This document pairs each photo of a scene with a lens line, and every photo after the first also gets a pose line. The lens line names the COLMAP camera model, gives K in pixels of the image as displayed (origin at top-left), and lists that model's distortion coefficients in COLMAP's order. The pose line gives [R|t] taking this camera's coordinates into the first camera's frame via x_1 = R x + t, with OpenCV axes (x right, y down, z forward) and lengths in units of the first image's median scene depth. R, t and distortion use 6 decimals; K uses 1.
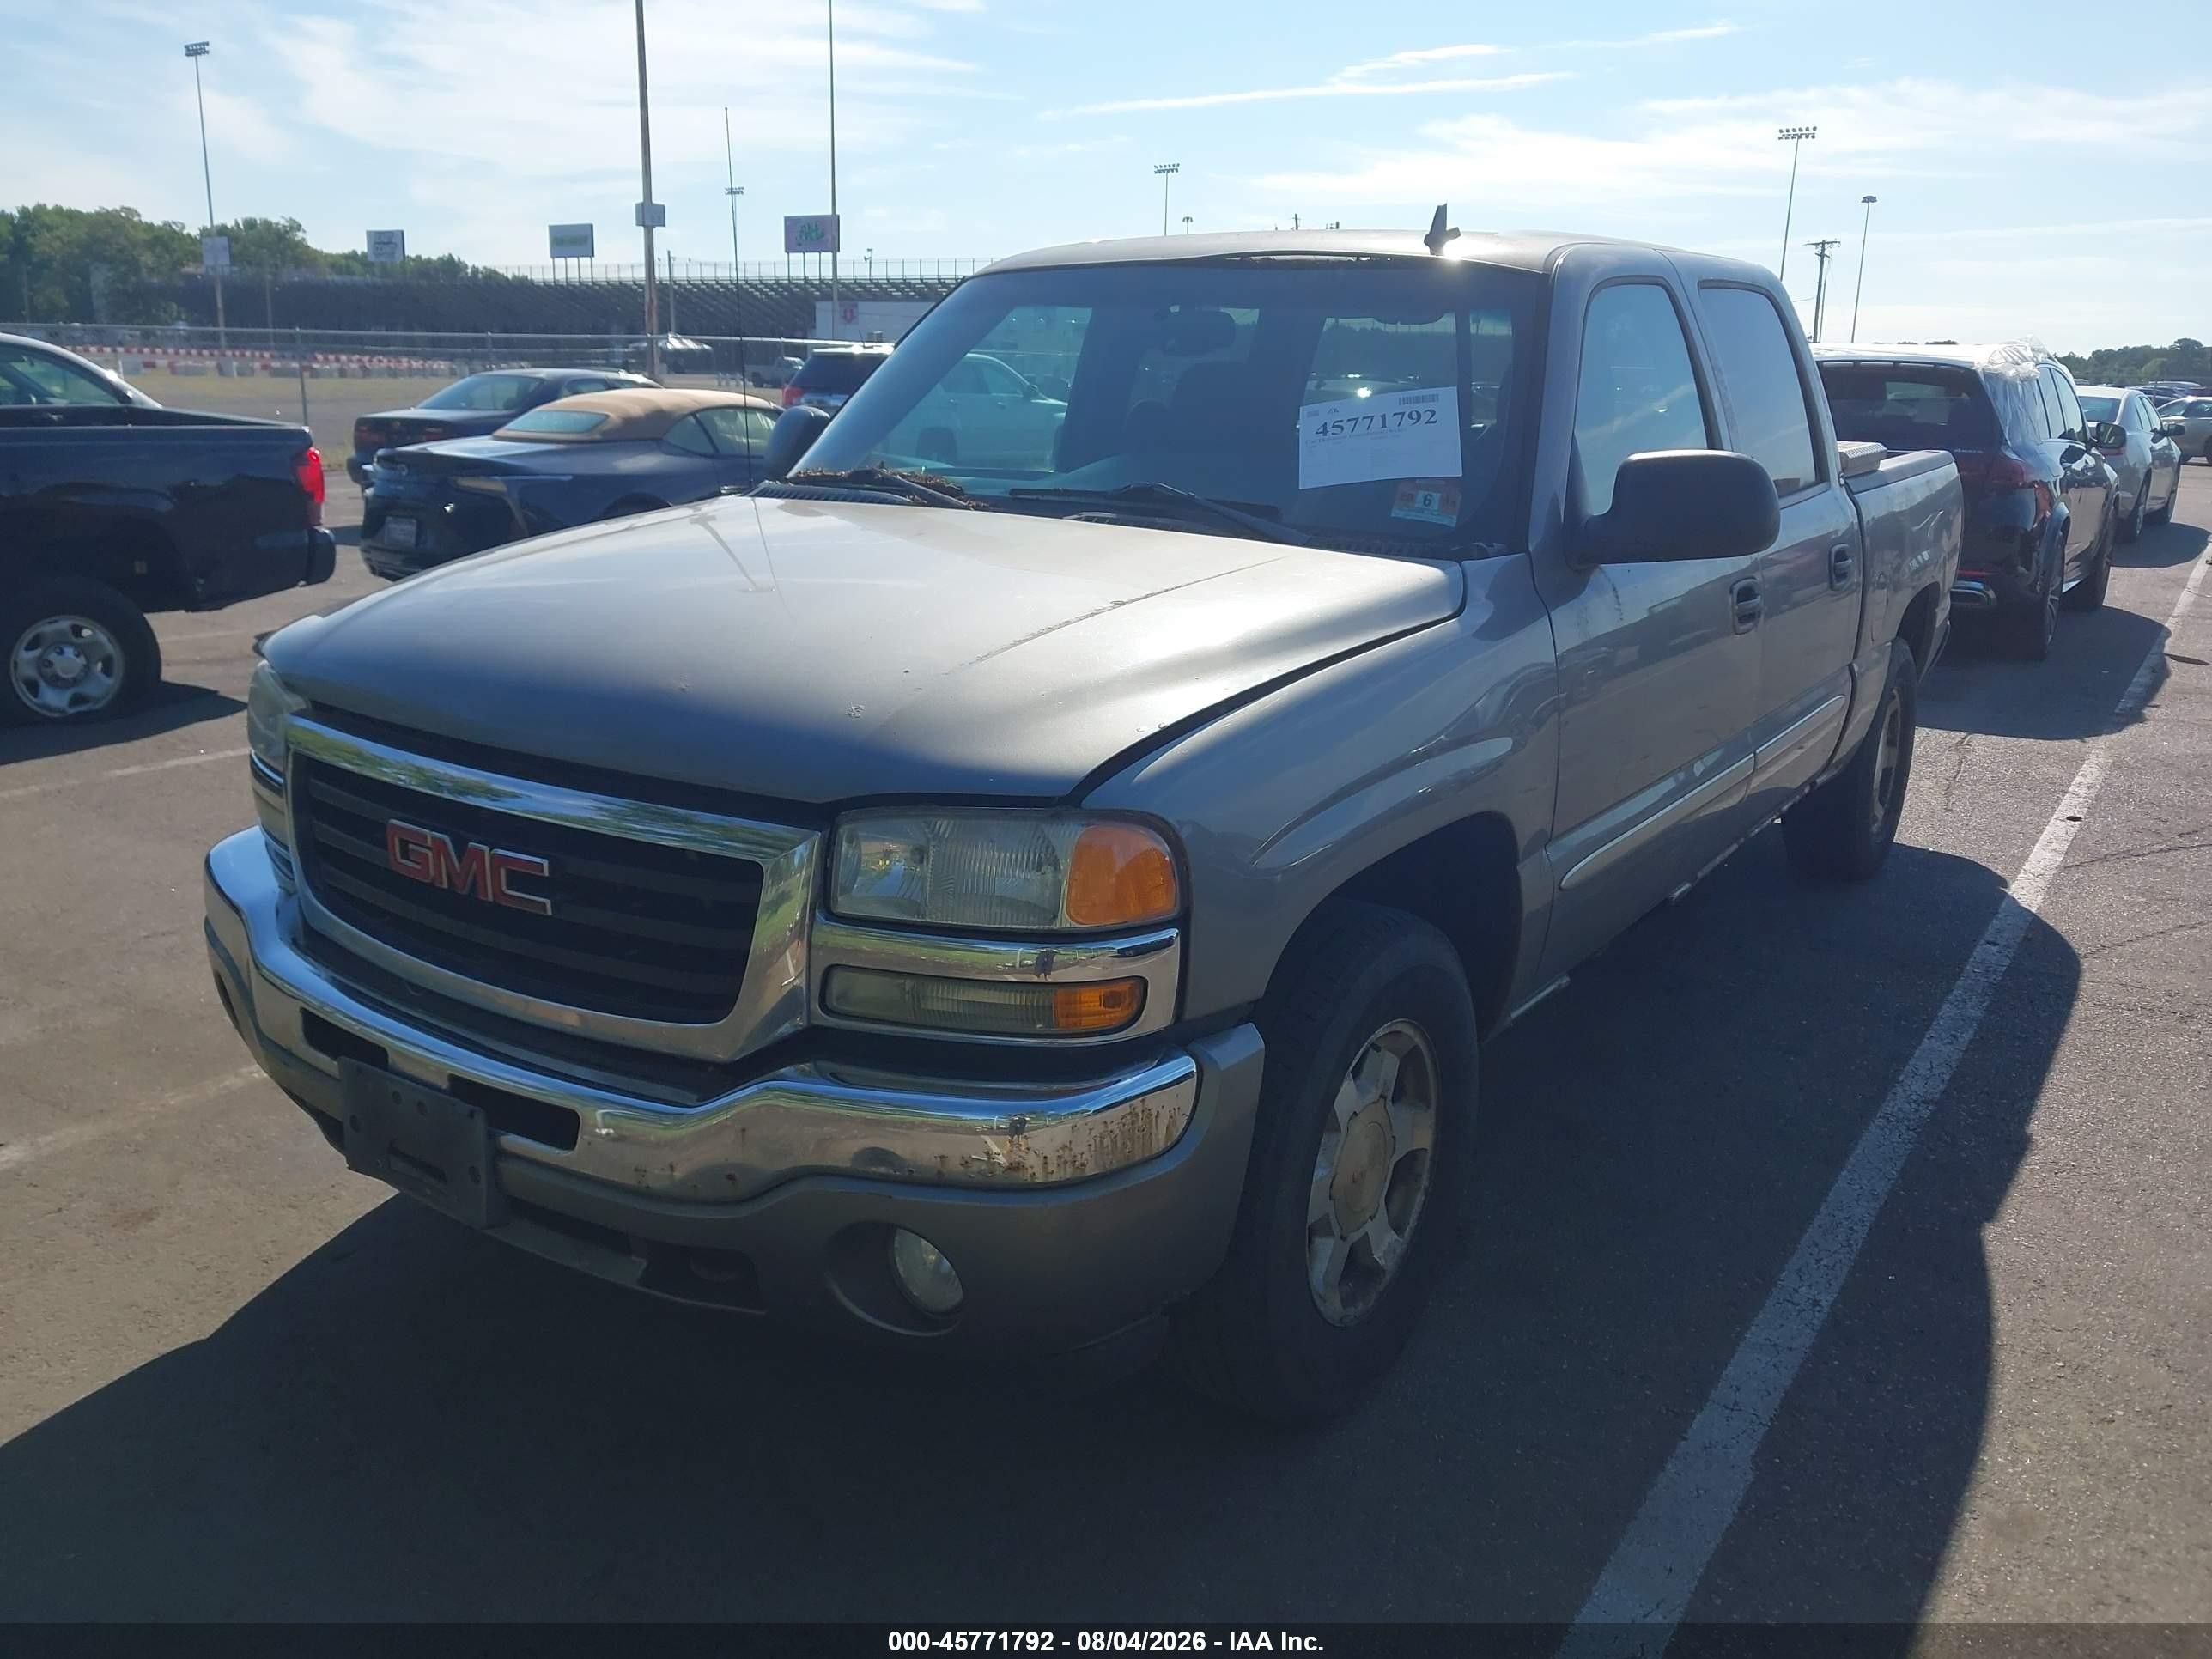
lens RADIAL K [[1870.9, 0, 1116.7], [0, 1870.9, 865.2], [0, 0, 1]] dist [-0.008886, -0.002373]
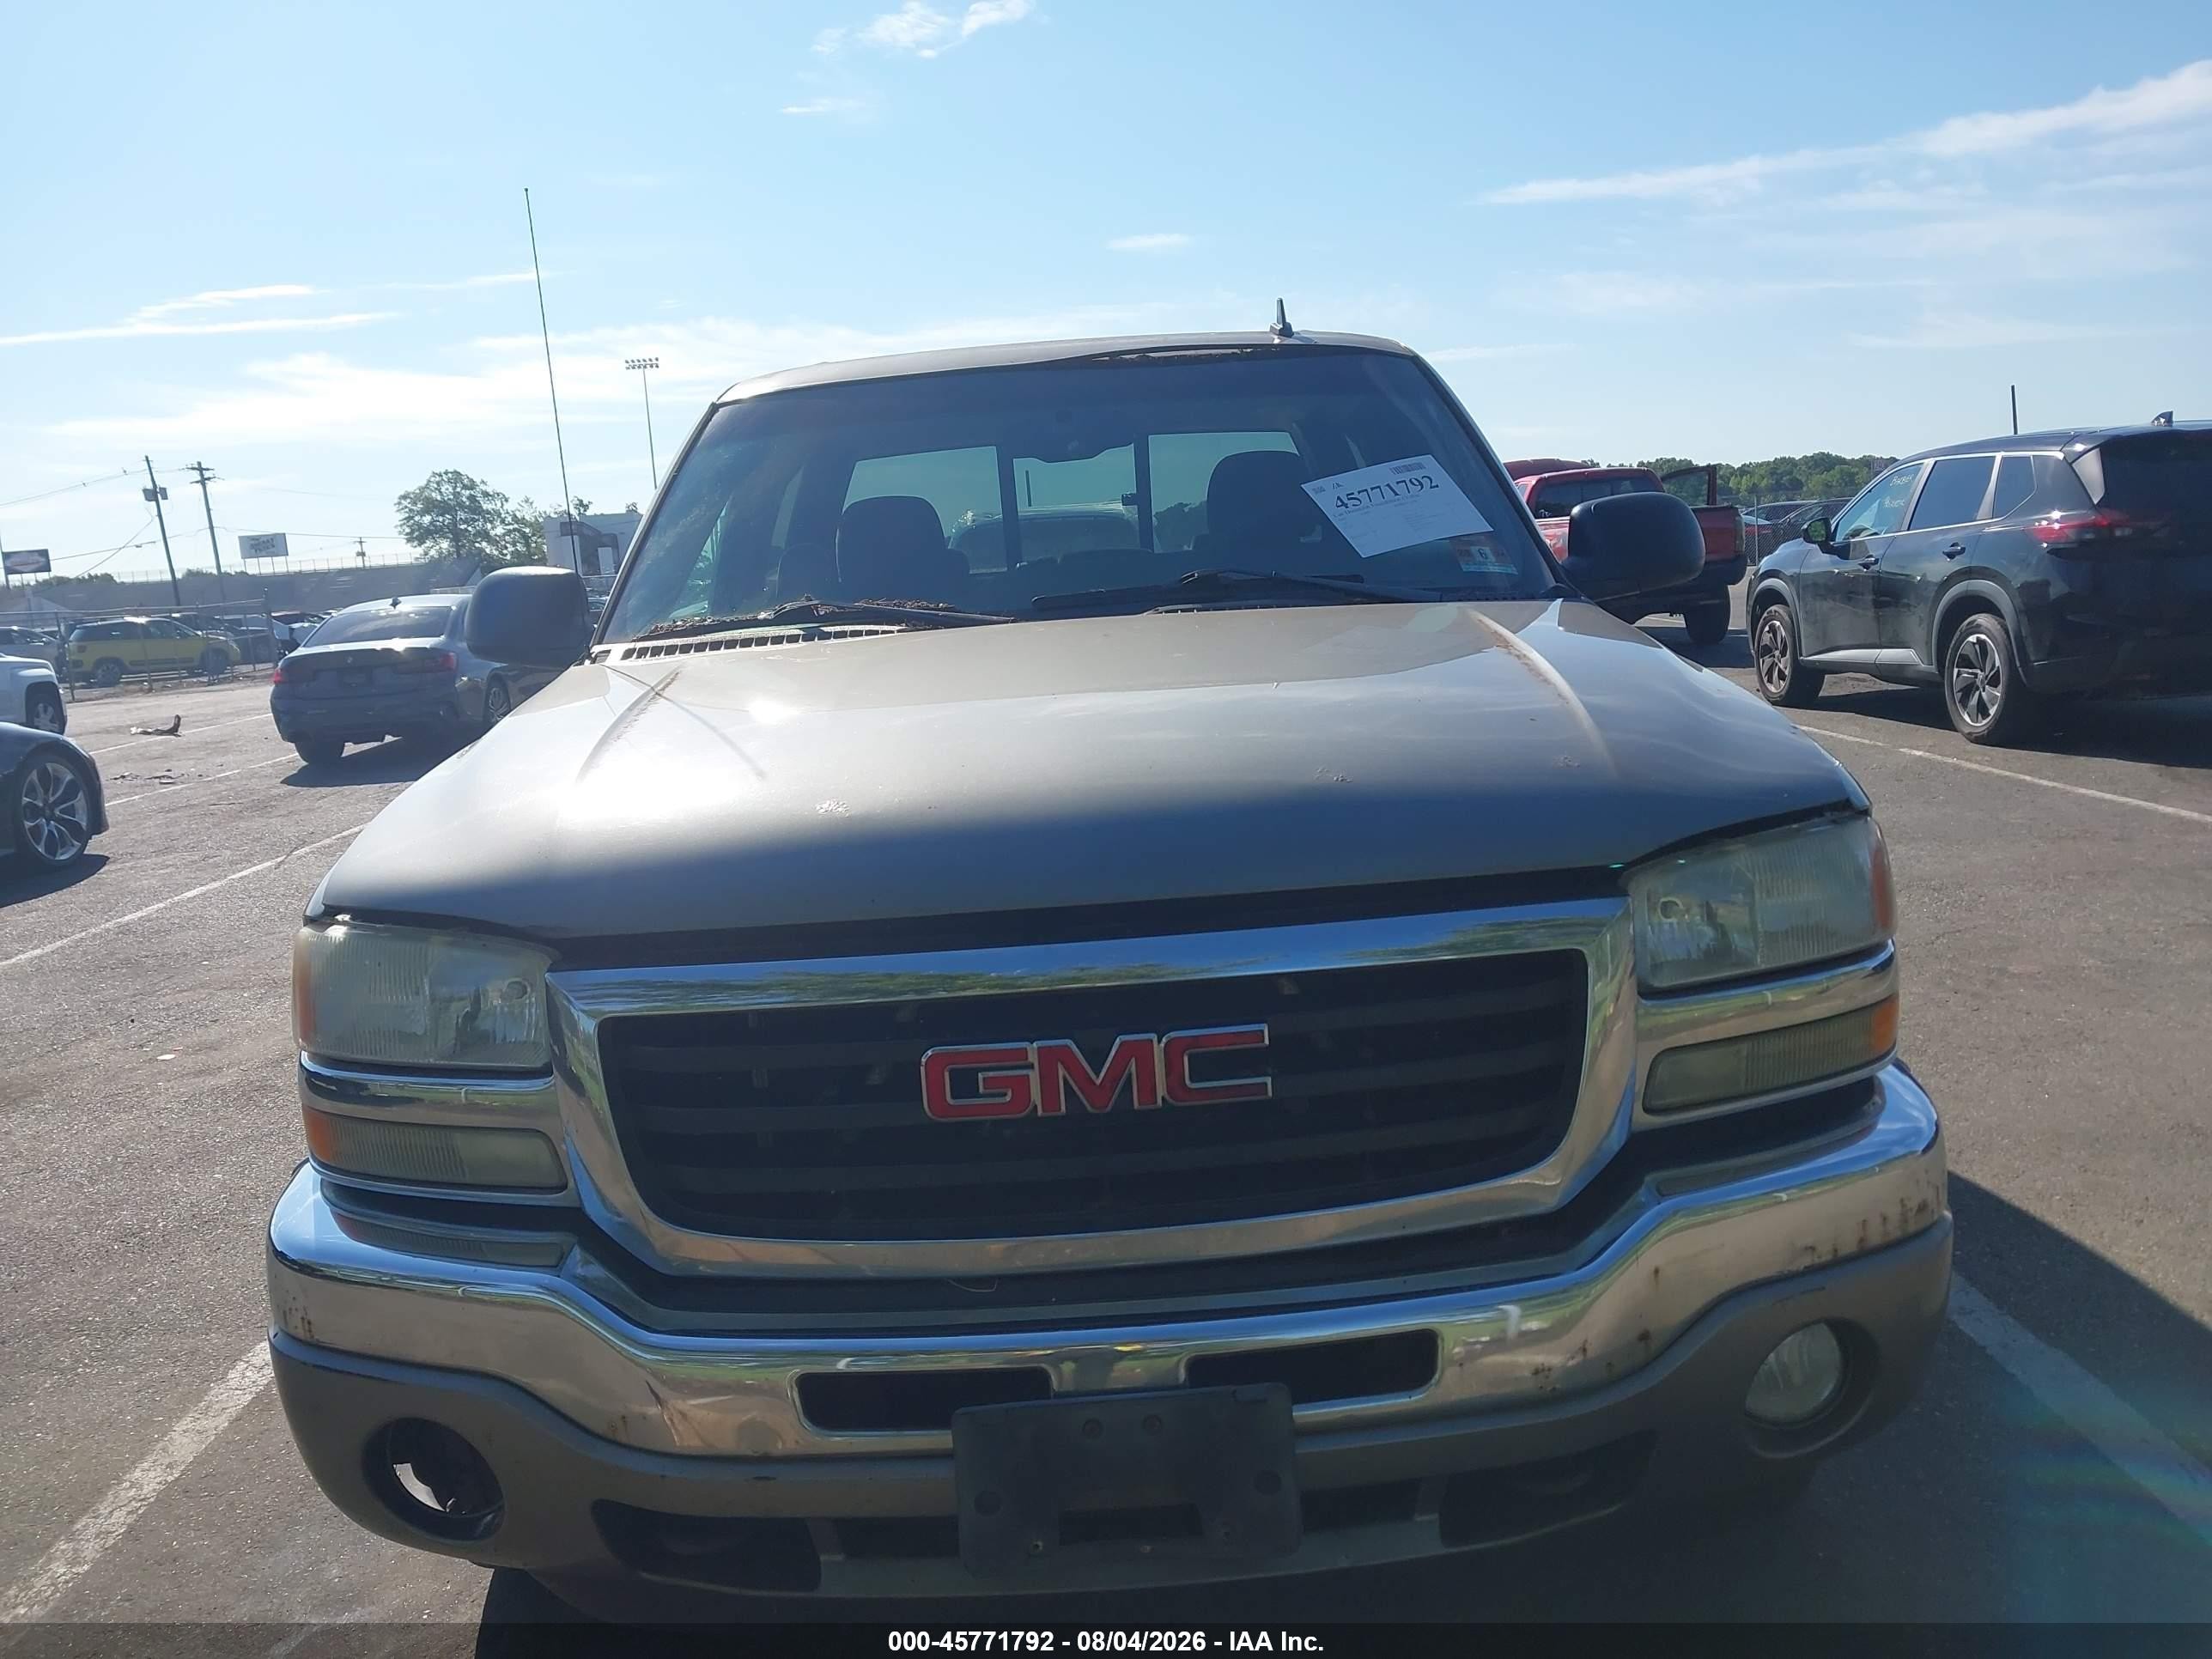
lens RADIAL K [[1870.9, 0, 1116.7], [0, 1870.9, 865.2], [0, 0, 1]] dist [-0.008886, -0.002373]
pose [[0.800613, -0.166157, 0.575683, -0.577564], [0.235807, 0.970624, -0.047795, -0.032773], [-0.550830, 0.174016, 0.816275, 0.300742]]
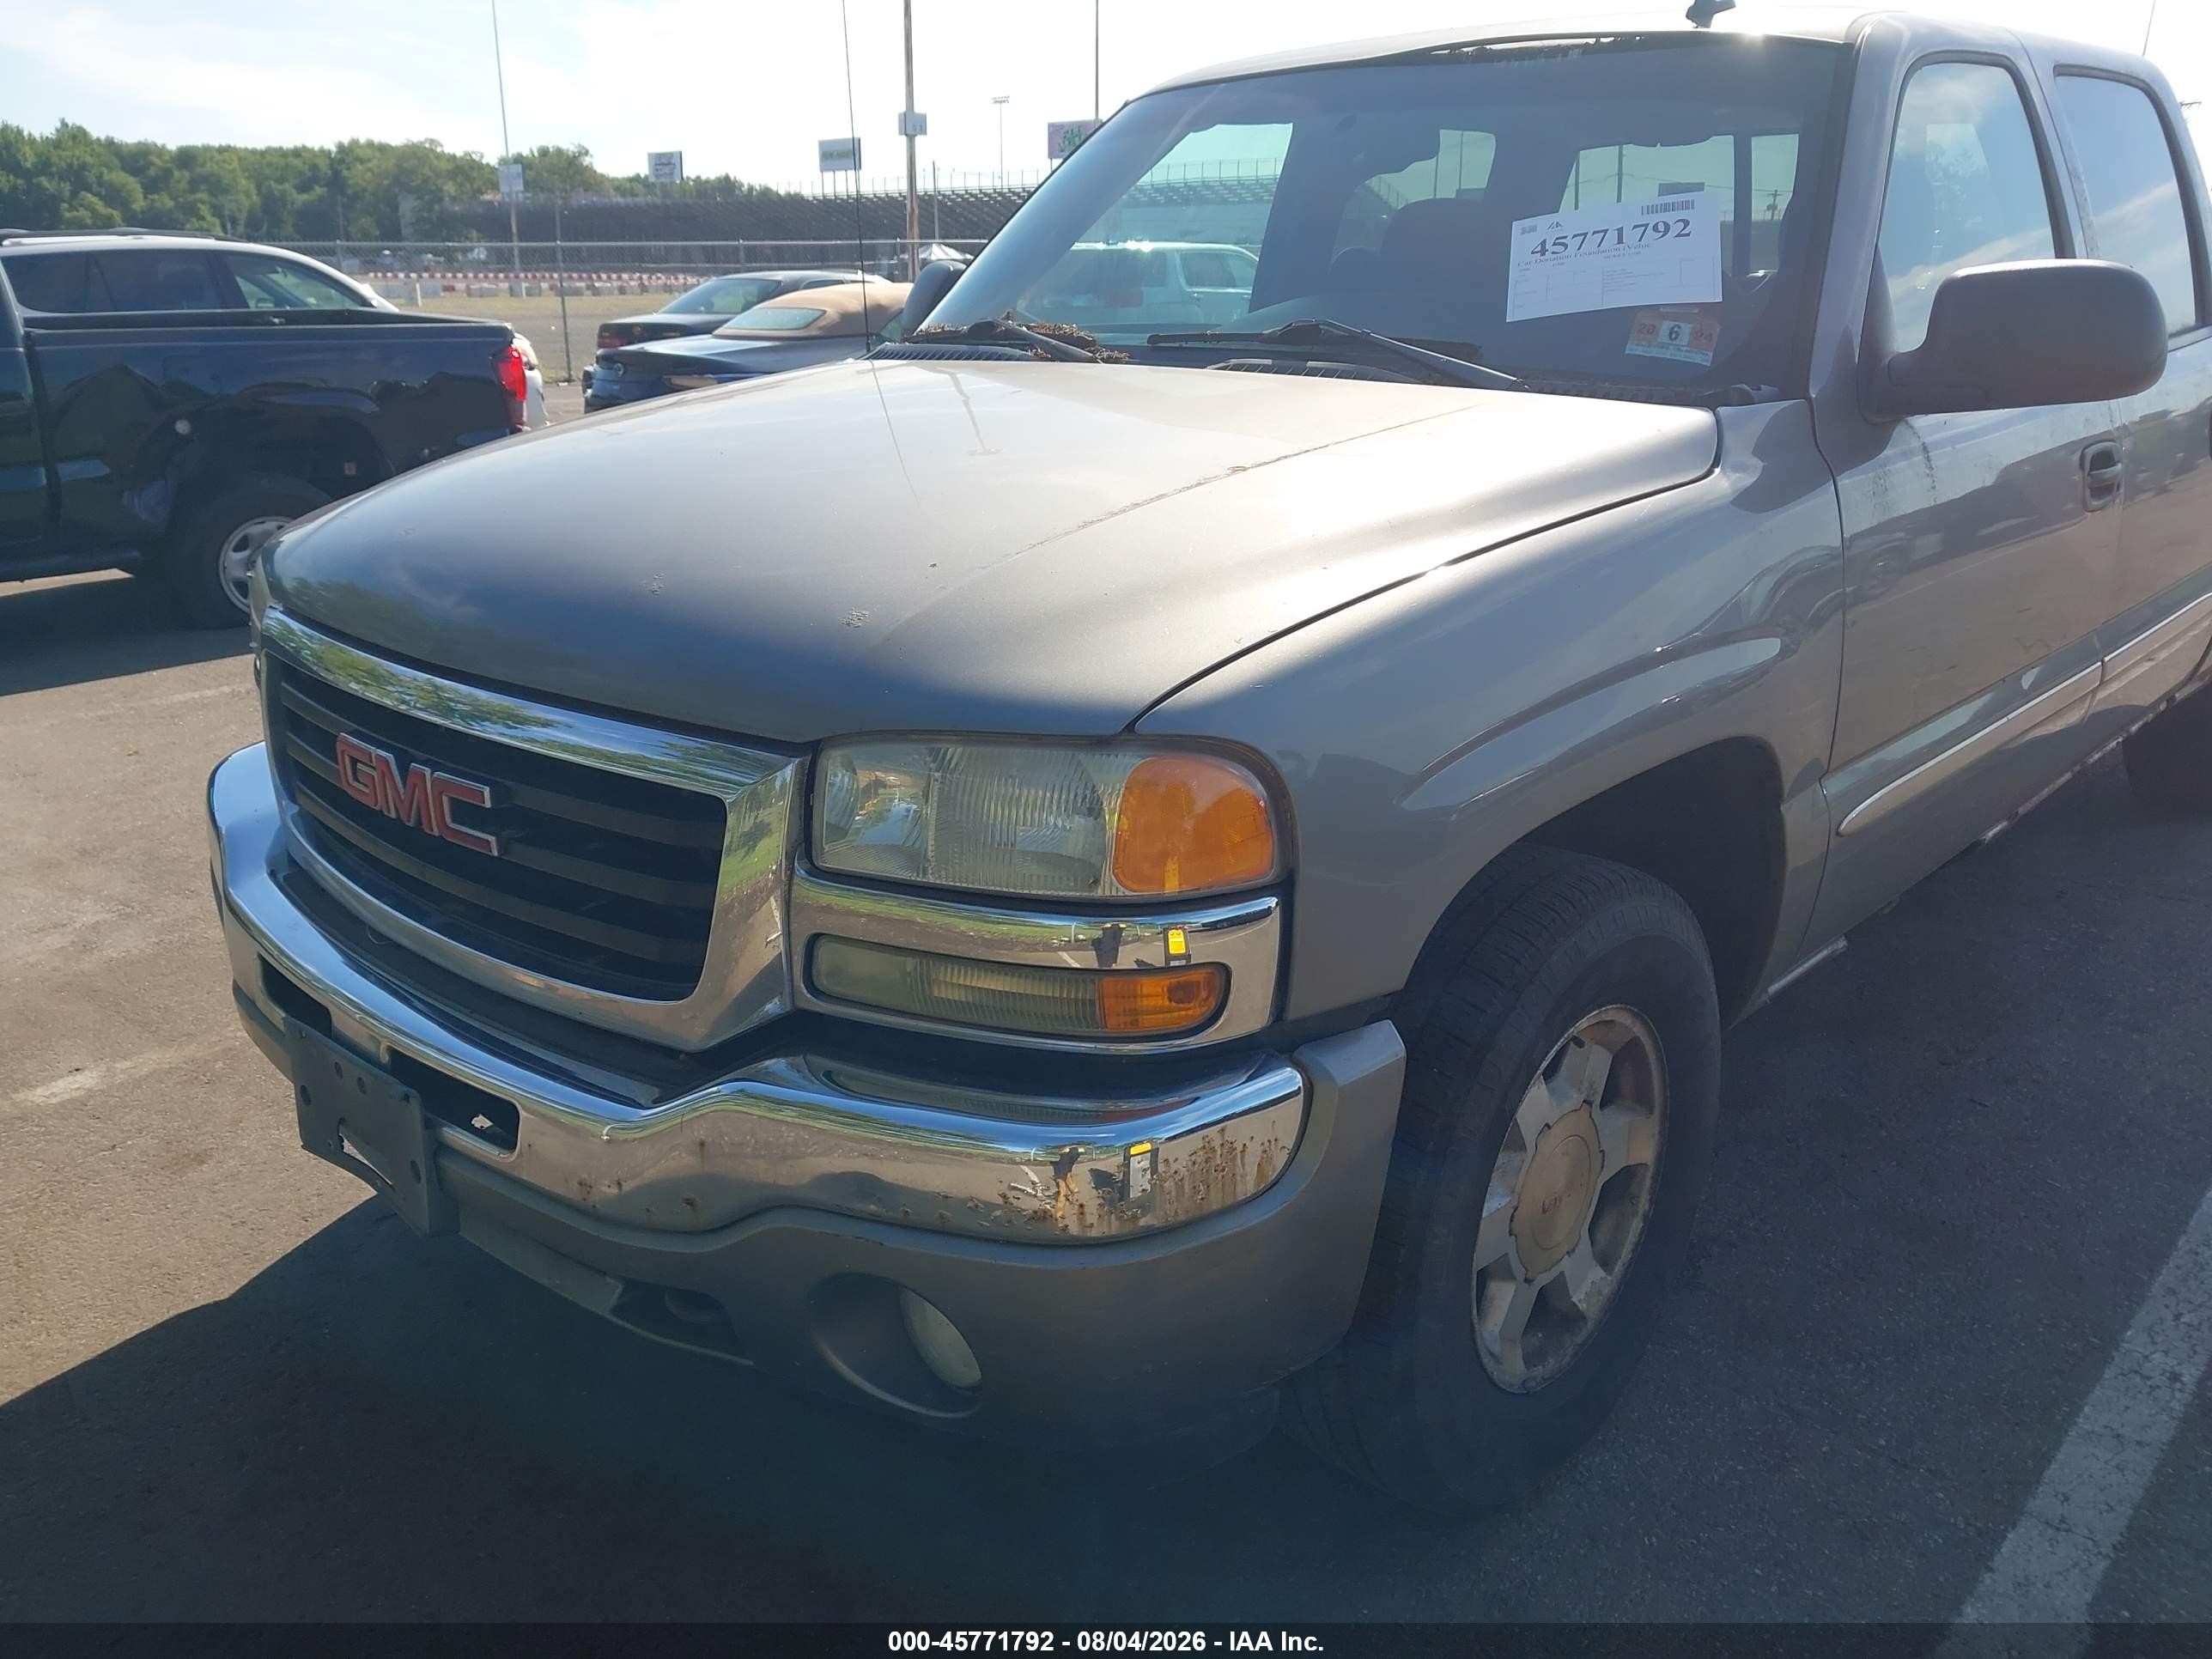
lens RADIAL K [[1762.7, 0, 1079.4], [0, 1762.7, 834.5], [0, 0, 1]] dist [0.002711, -0.005162]
pose [[0.984239, 0.021323, -0.175551, 0.054452], [-0.014510, 0.999094, 0.040003, -0.011854], [0.176245, -0.036825, 0.983657, 0.220626]]
